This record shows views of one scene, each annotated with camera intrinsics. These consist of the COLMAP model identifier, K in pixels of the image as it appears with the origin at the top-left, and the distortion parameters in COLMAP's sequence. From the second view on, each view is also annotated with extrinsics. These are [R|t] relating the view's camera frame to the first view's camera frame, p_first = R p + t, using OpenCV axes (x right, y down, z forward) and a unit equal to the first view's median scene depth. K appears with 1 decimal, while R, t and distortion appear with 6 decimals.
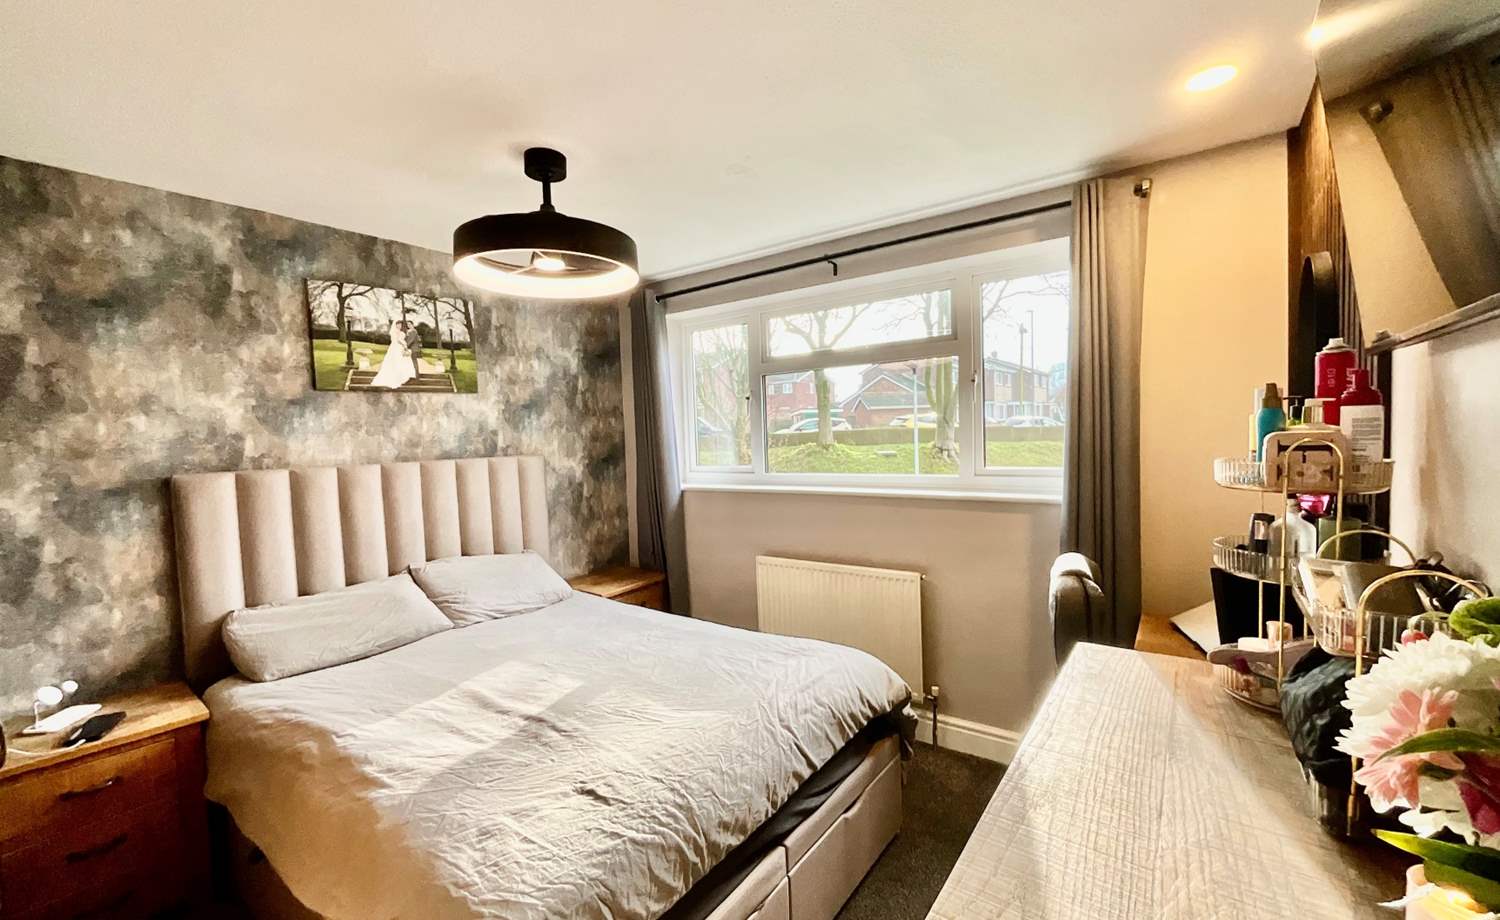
lens RADIAL K [[620.8, 0, 745.6], [0, 620.8, 463.1], [0, 0, 1]] dist [-0.003555, 0.002816]
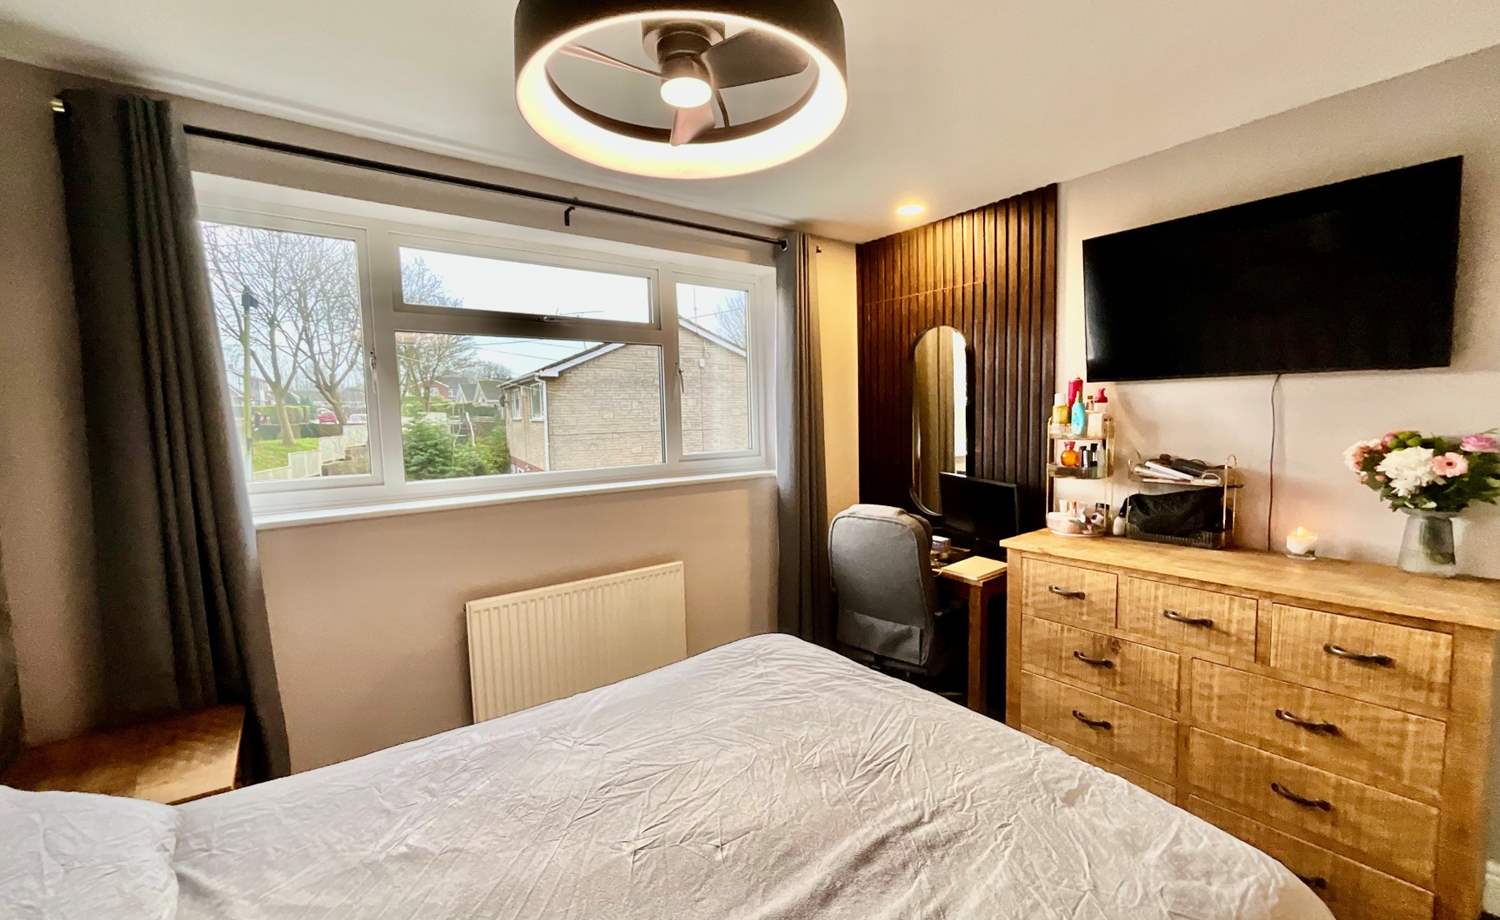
lens RADIAL K [[620.8, 0, 751.8], [0, 620.8, 462.9], [0, 0, 1]] dist [-0.003555, 0.002816]
pose [[0.276716, -0.048804, 0.959712, -0.597747], [0.051477, 0.998028, 0.035910, -0.009778], [-0.959572, 0.039466, 0.278683, 0.569929]]
